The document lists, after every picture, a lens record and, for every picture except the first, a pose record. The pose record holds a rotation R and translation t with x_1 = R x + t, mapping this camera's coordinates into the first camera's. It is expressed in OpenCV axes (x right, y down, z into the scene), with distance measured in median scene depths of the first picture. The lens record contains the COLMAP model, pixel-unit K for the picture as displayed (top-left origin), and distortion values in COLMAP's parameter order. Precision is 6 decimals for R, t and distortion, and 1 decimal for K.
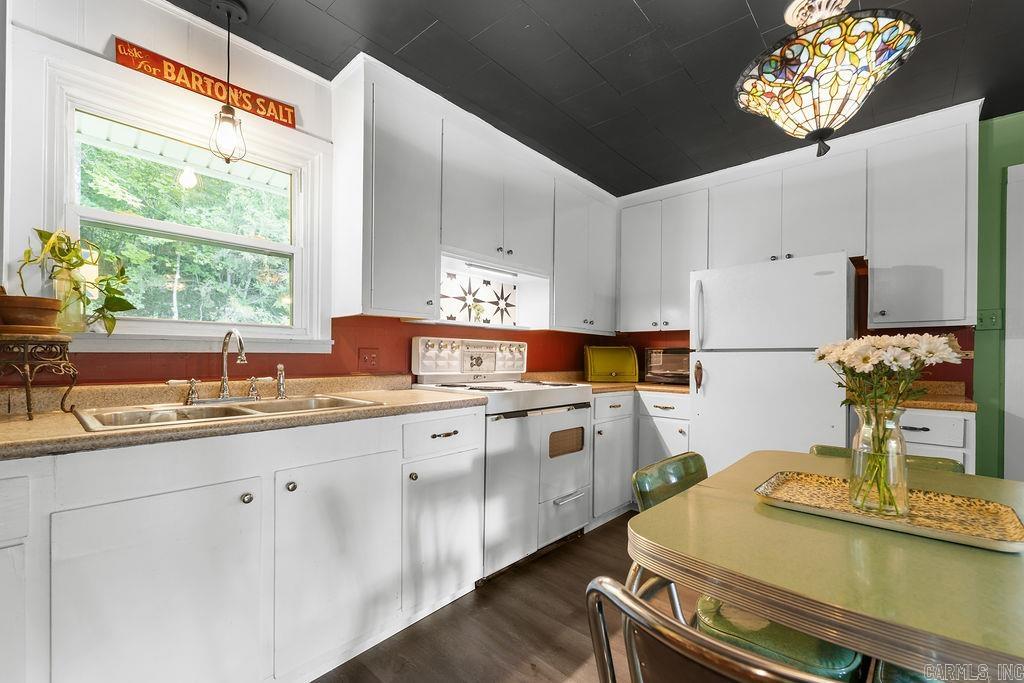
lens RADIAL K [[431.1, 0, 513.9], [0, 431.1, 354.5], [0, 0, 1]] dist [-0.001516, -0.000195]
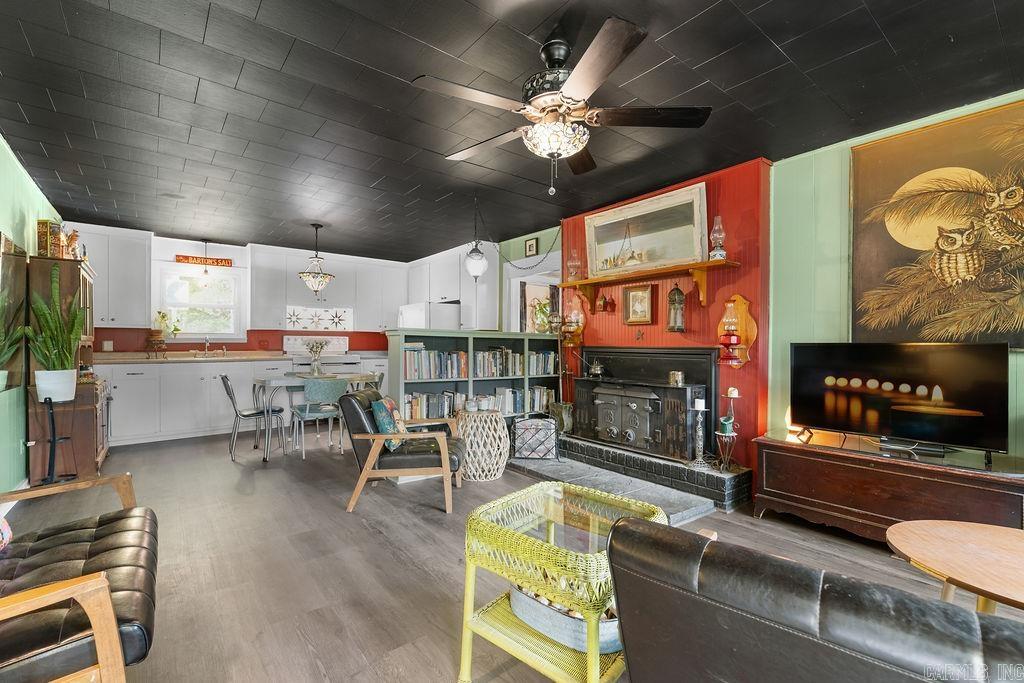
lens RADIAL K [[445.7, 0, 512.0], [0, 445.7, 341.5], [0, 0, 1]] dist [-0.002034, -0.000289]
pose [[0.986794, -0.006099, -0.161864, 1.788916], [0.006028, 0.999981, -0.000928, 0.002859], [0.161867, -0.000060, 0.986813, -1.623688]]
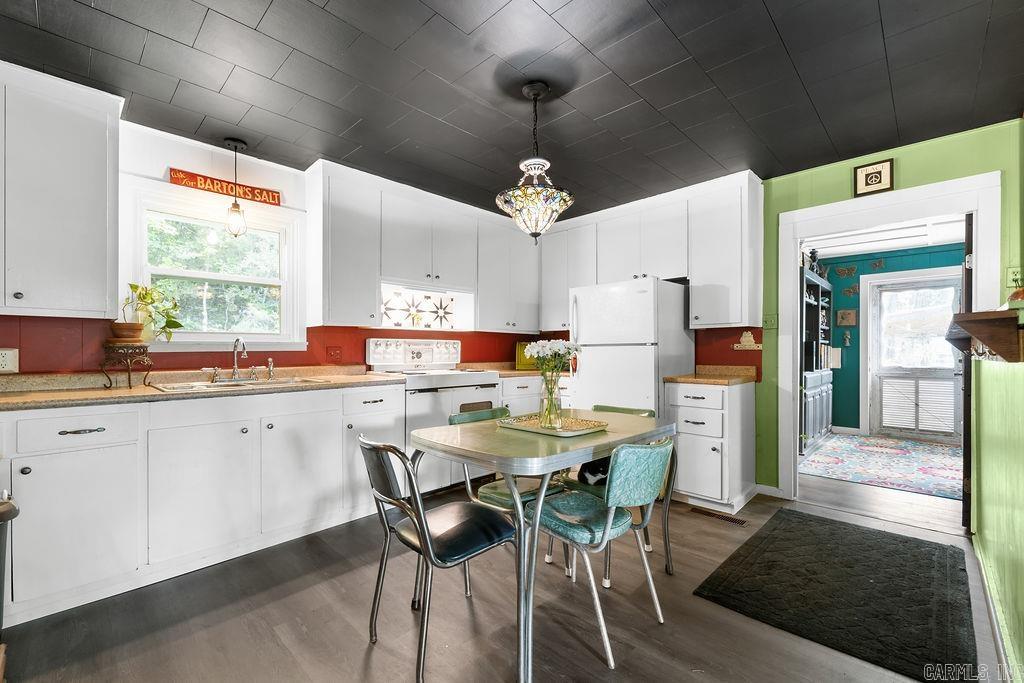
lens RADIAL K [[428.3, 0, 520.0], [0, 428.3, 346.4], [0, 0, 1]] dist [0.000264, -0.000208]
pose [[0.999436, -0.010751, -0.031813, 0.377539], [0.010653, 0.999938, -0.003231, -0.005184], [0.031845, 0.002890, 0.999489, -0.484462]]
